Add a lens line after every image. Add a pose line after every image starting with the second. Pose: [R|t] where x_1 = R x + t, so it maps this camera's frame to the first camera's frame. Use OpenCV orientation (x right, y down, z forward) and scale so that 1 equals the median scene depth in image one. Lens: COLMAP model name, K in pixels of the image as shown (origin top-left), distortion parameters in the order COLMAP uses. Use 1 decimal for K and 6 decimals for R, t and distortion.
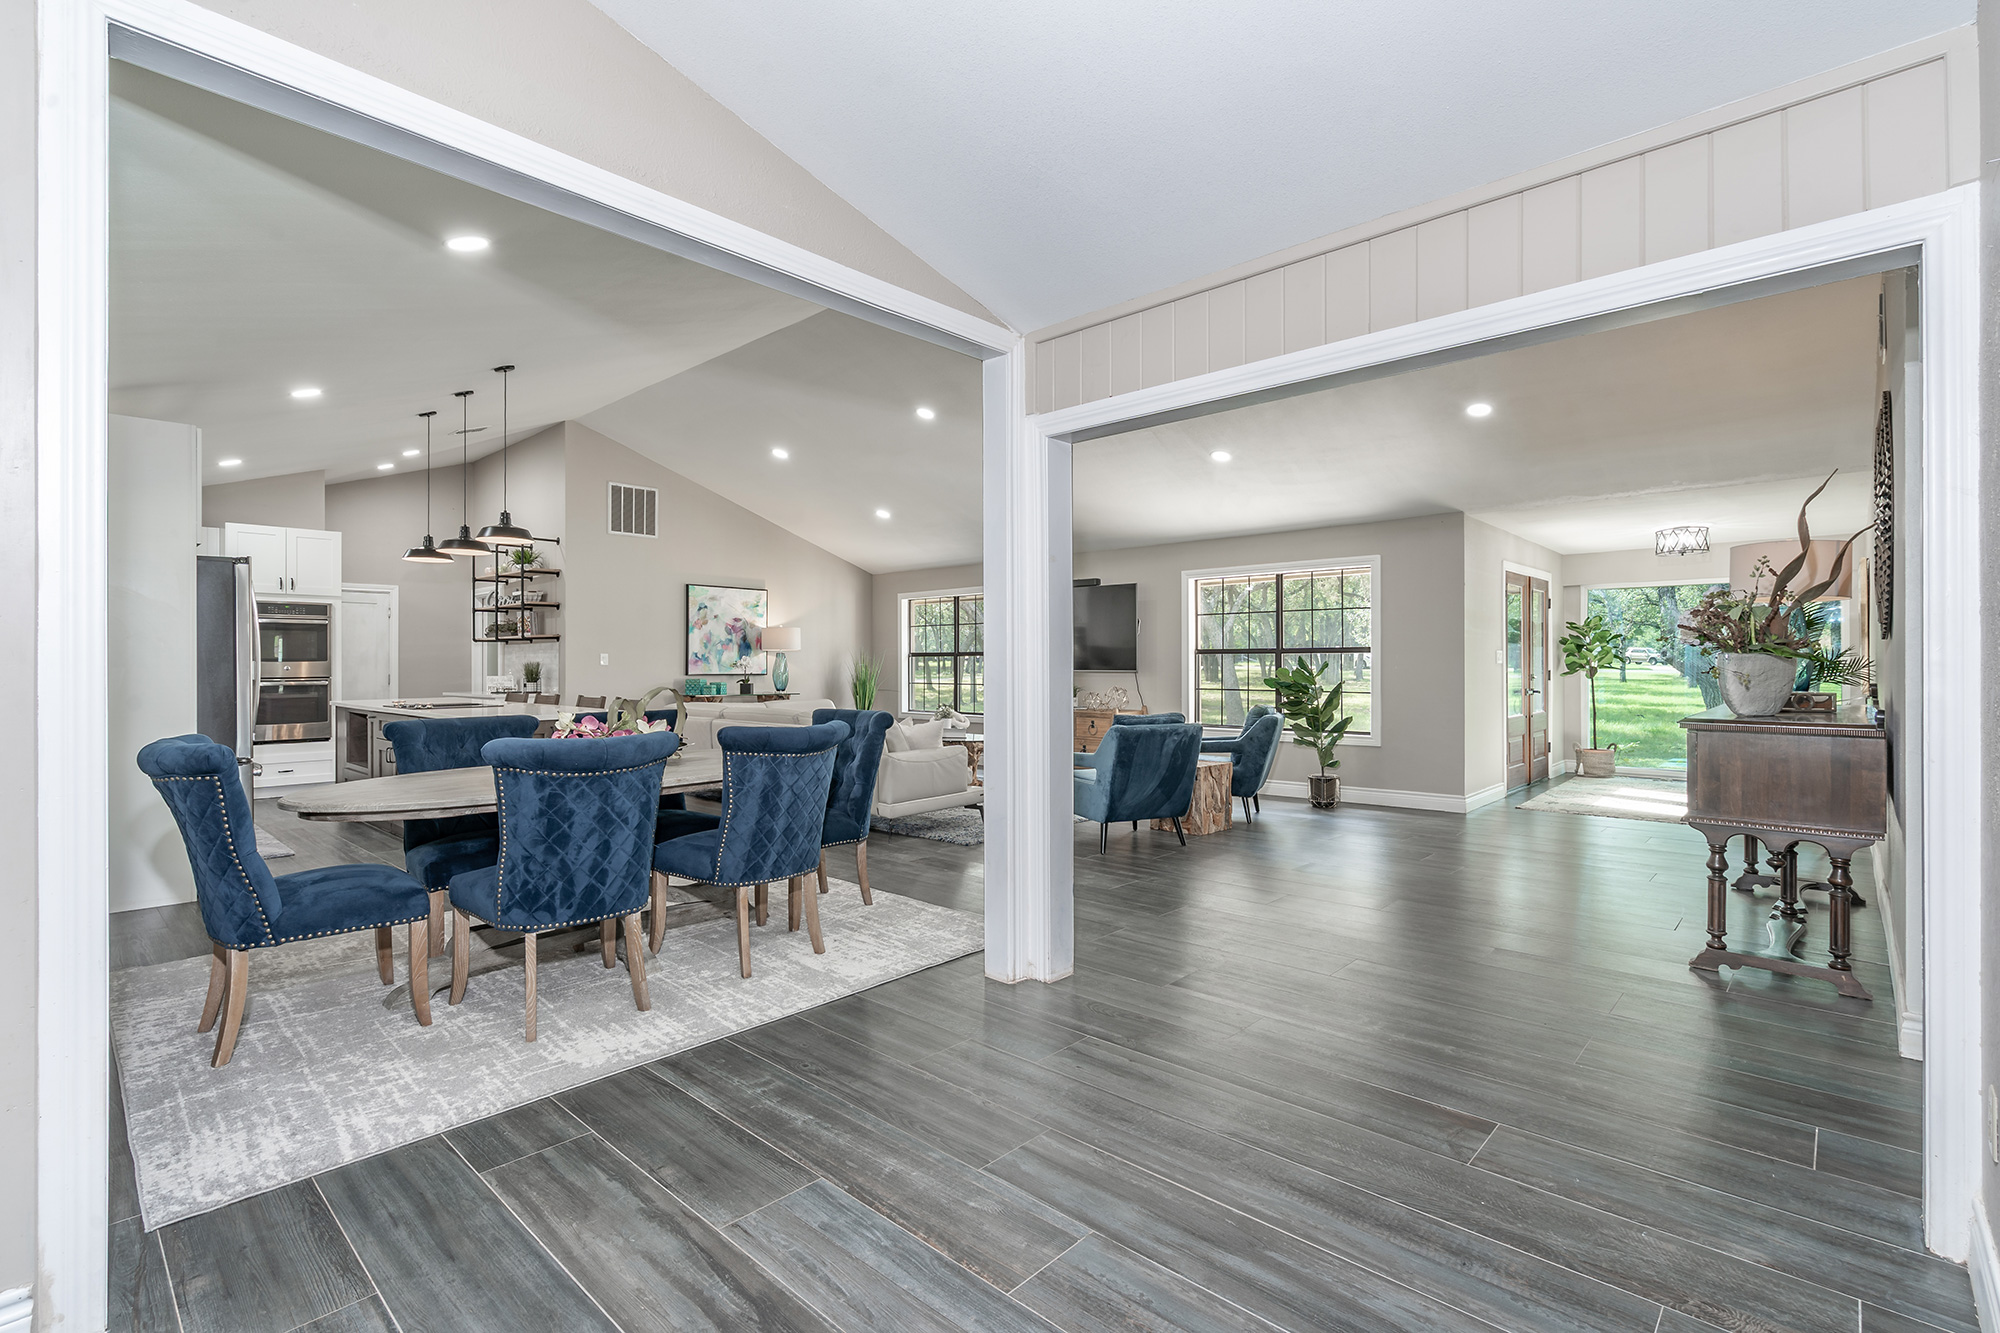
lens RADIAL K [[919.7, 0, 1005.1], [0, 919.7, 656.5], [0, 0, 1]] dist [-0.002052, -0.000216]
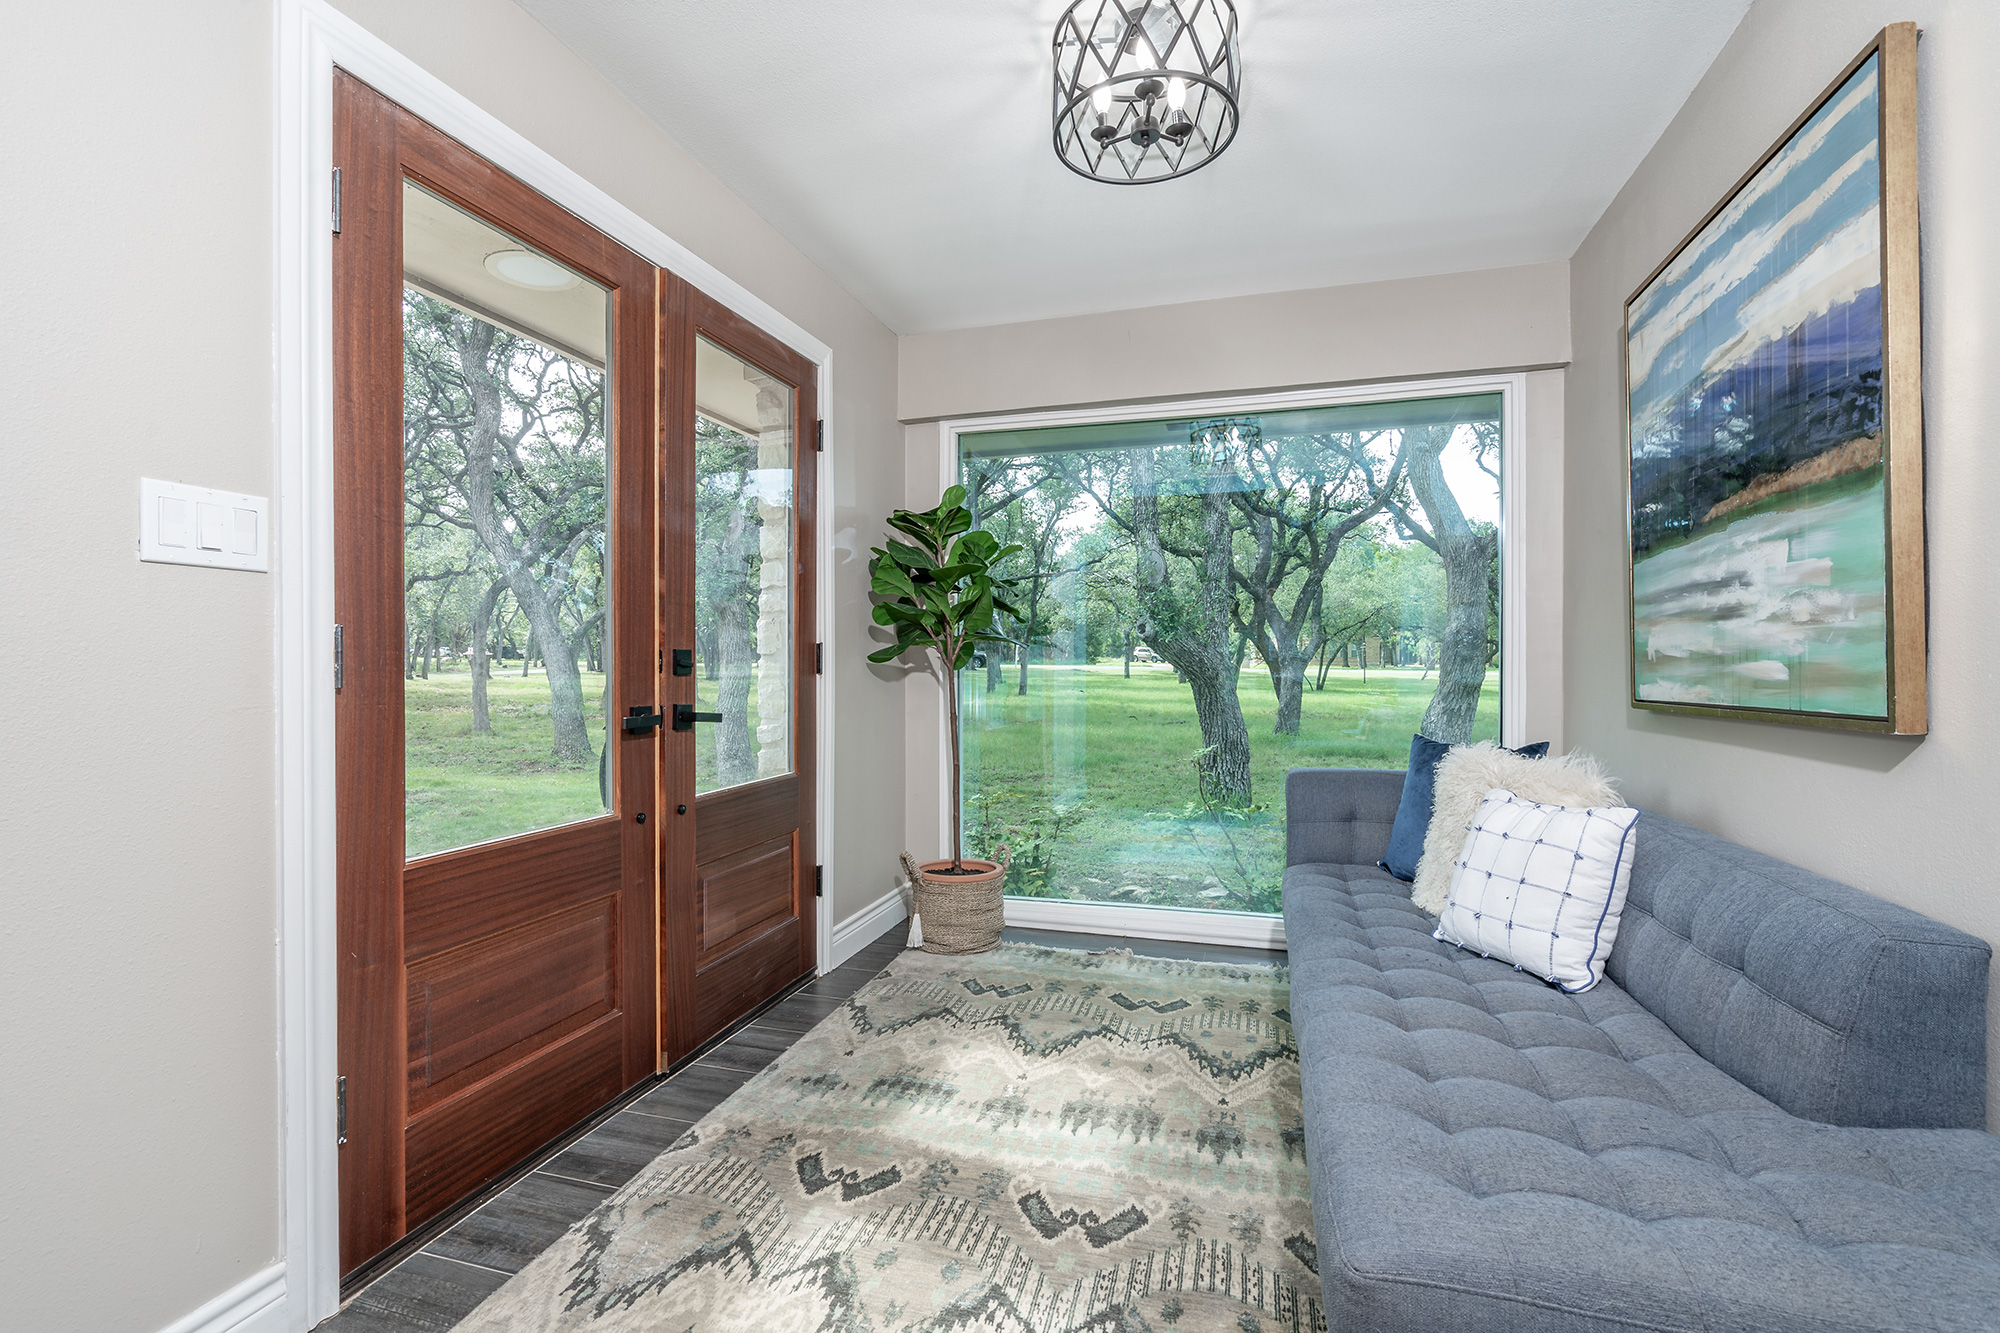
lens RADIAL K [[919.7, 0, 1005.1], [0, 919.7, 656.5], [0, 0, 1]] dist [-0.002052, -0.000216]
pose [[0.899482, 0.003872, 0.436940, 0.511521], [-0.004398, 0.999990, 0.000192, 0.019434], [-0.436935, -0.002095, 0.899491, 0.682798]]
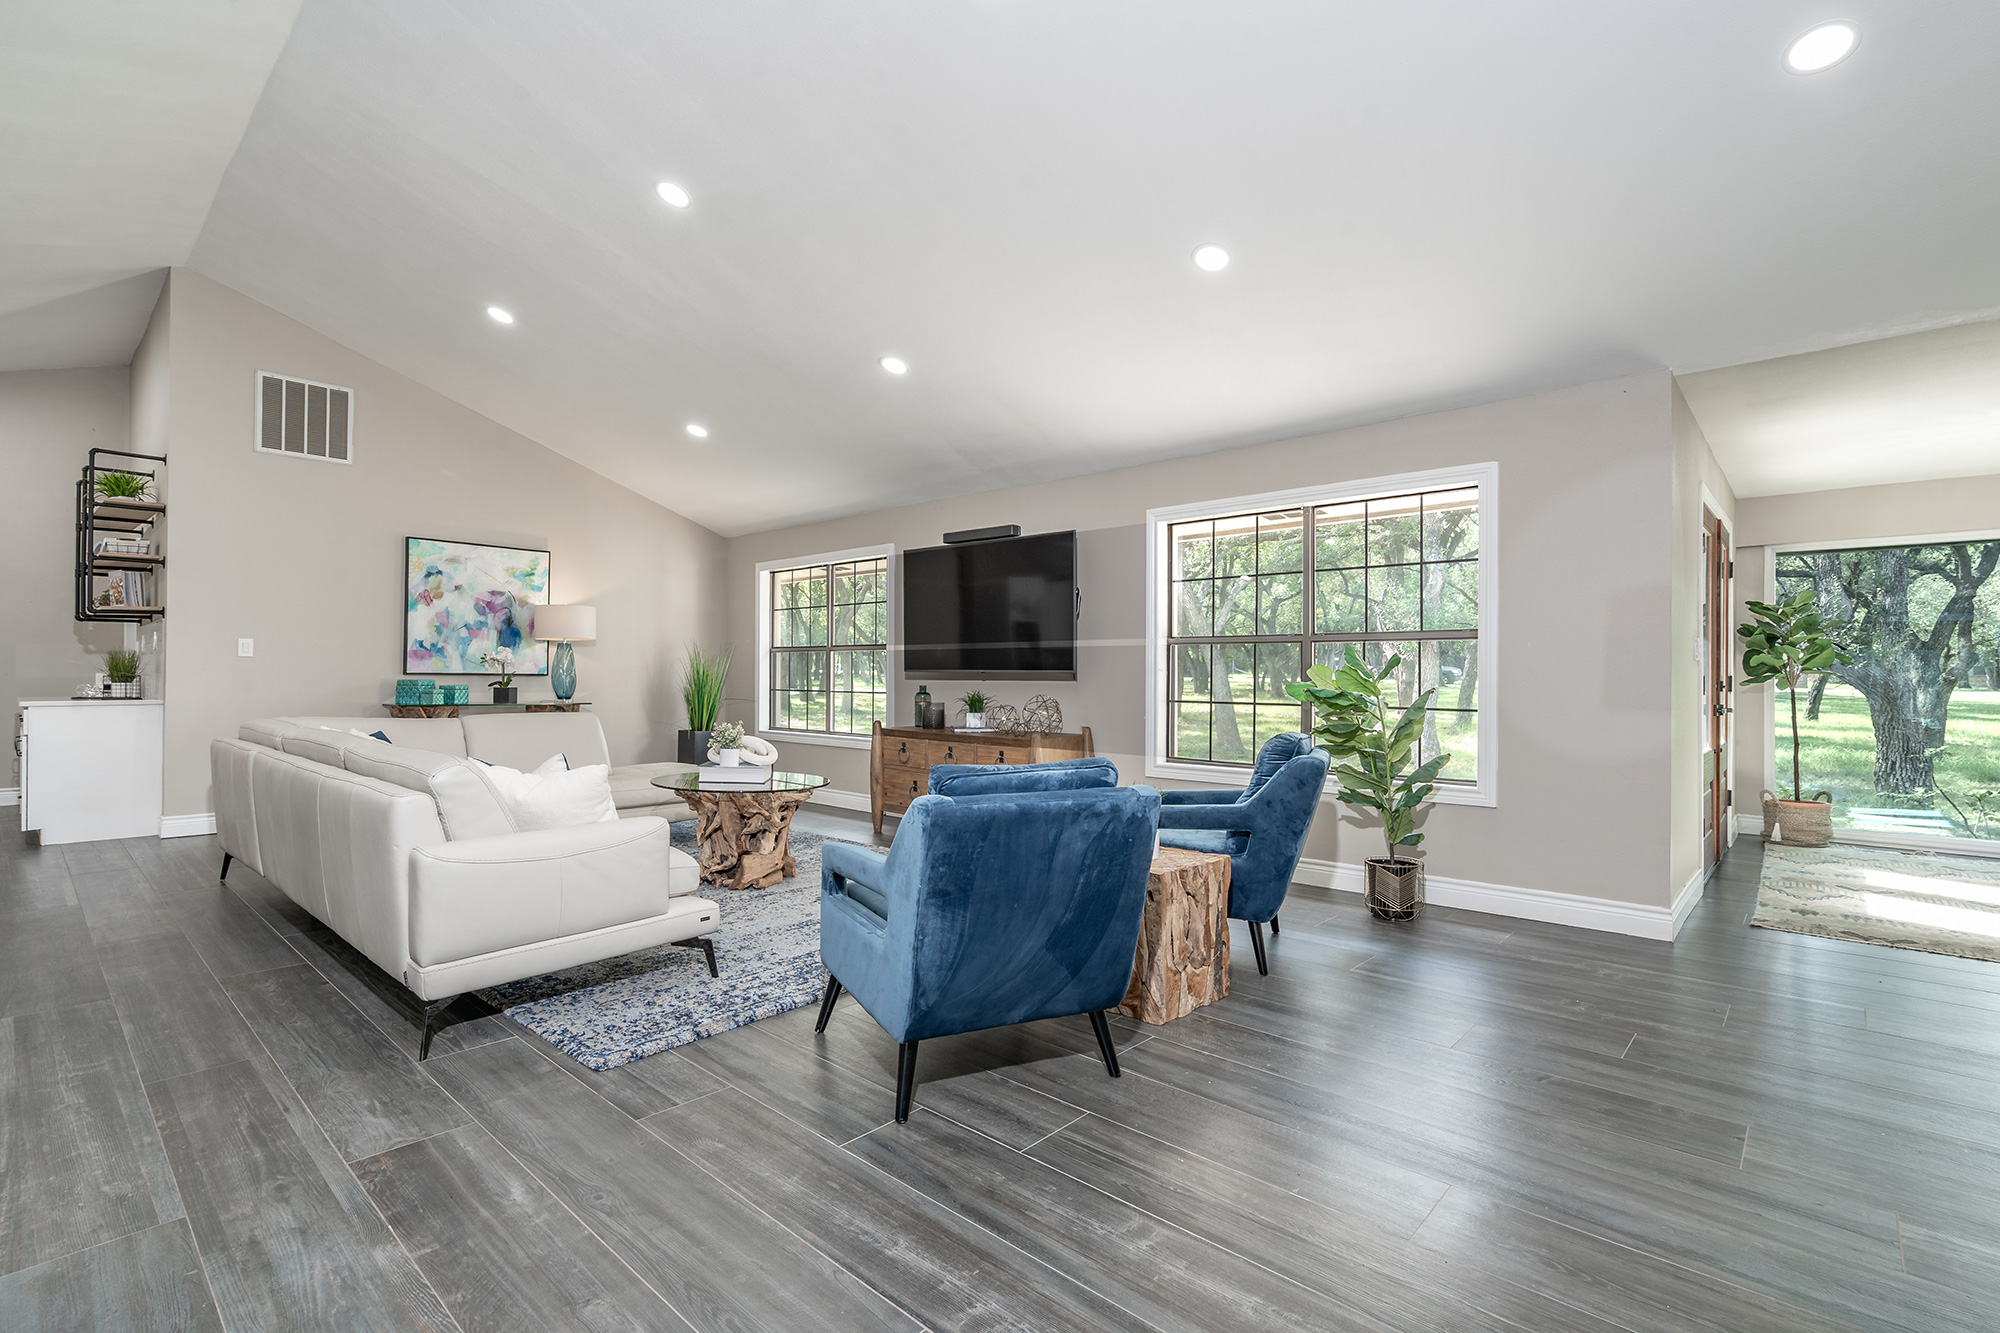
lens RADIAL K [[921.9, 0, 1000.0], [0, 921.9, 666.5], [0, 0, 1]] dist [0.000015, -0.000158]
pose [[0.999948, 0.008282, 0.005922, 0.088715], [-0.008278, 0.999966, -0.000643, 0.013159], [-0.005927, 0.000594, 0.999982, 0.373652]]
